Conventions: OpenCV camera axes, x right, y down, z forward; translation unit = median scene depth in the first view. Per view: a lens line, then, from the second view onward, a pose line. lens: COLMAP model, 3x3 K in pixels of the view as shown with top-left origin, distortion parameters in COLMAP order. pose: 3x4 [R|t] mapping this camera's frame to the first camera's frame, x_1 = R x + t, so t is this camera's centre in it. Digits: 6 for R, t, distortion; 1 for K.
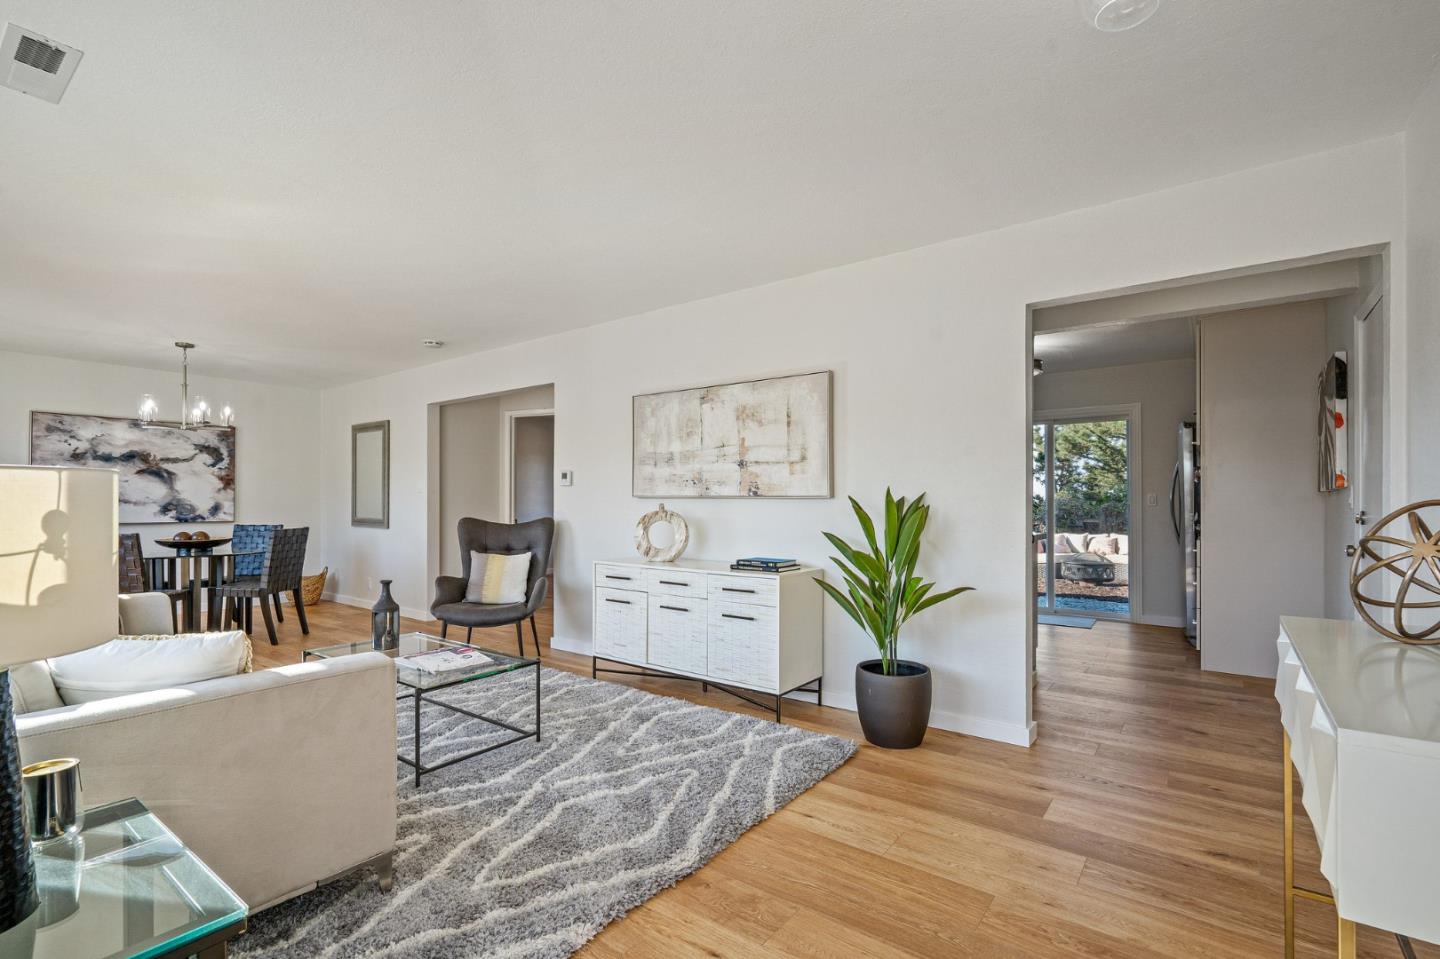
lens RADIAL K [[654.8, 0, 717.3], [0, 654.8, 498.9], [0, 0, 1]] dist [-0.006628, 0.003335]
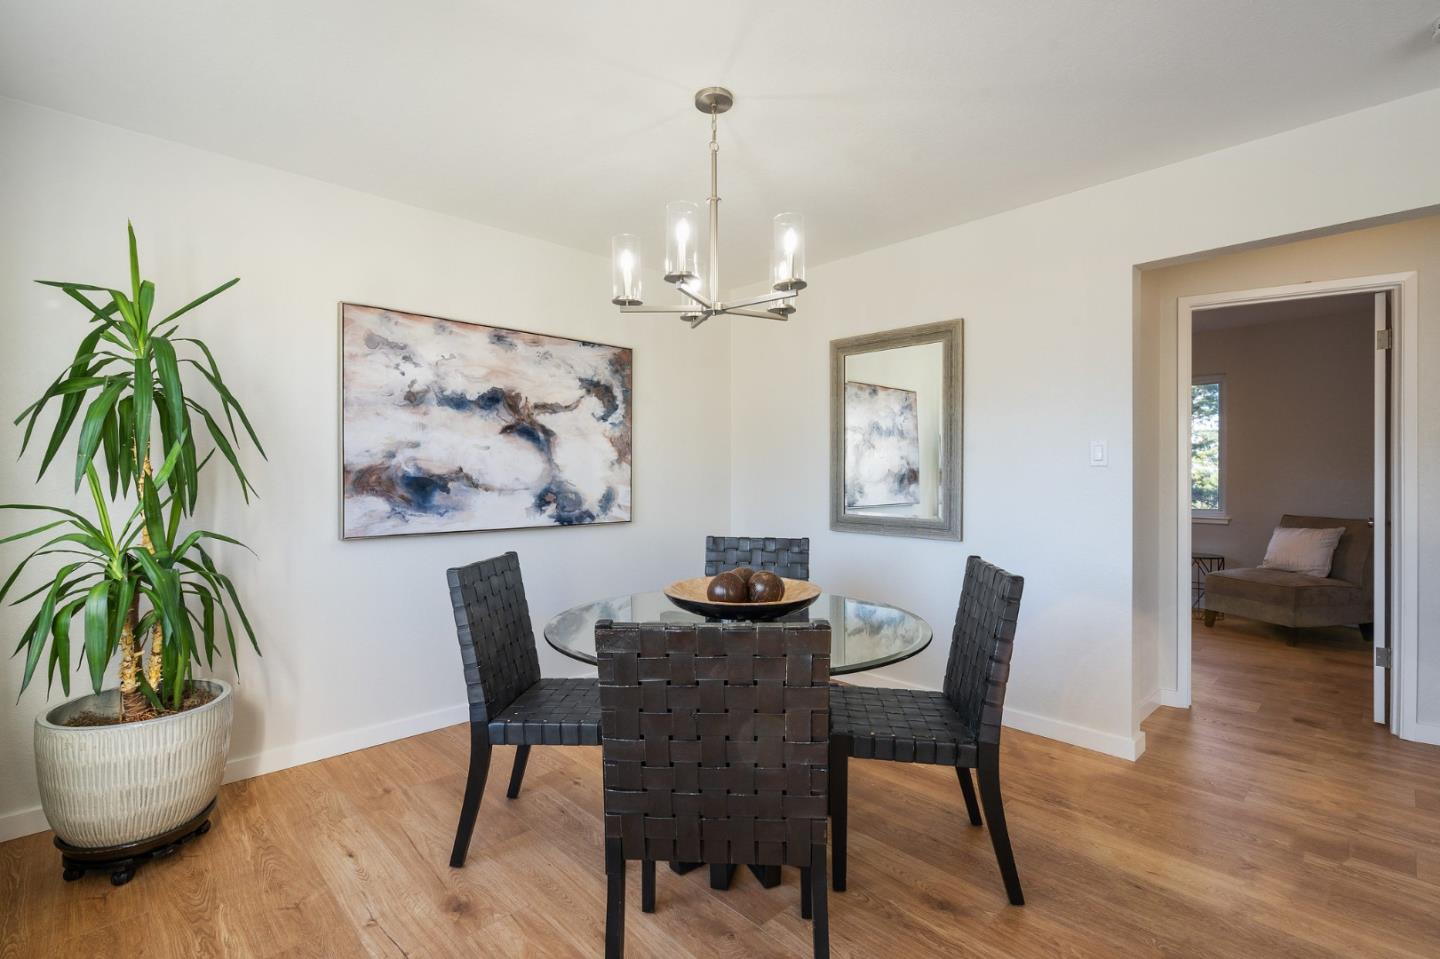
lens RADIAL K [[654.8, 0, 710.5], [0, 654.8, 489.3], [0, 0, 1]] dist [-0.006628, 0.003335]
pose [[0.984771, -0.001310, -0.173854, -0.969990], [0.006240, 0.999594, 0.027815, -0.011755], [0.173747, -0.028477, 0.984379, 0.789693]]
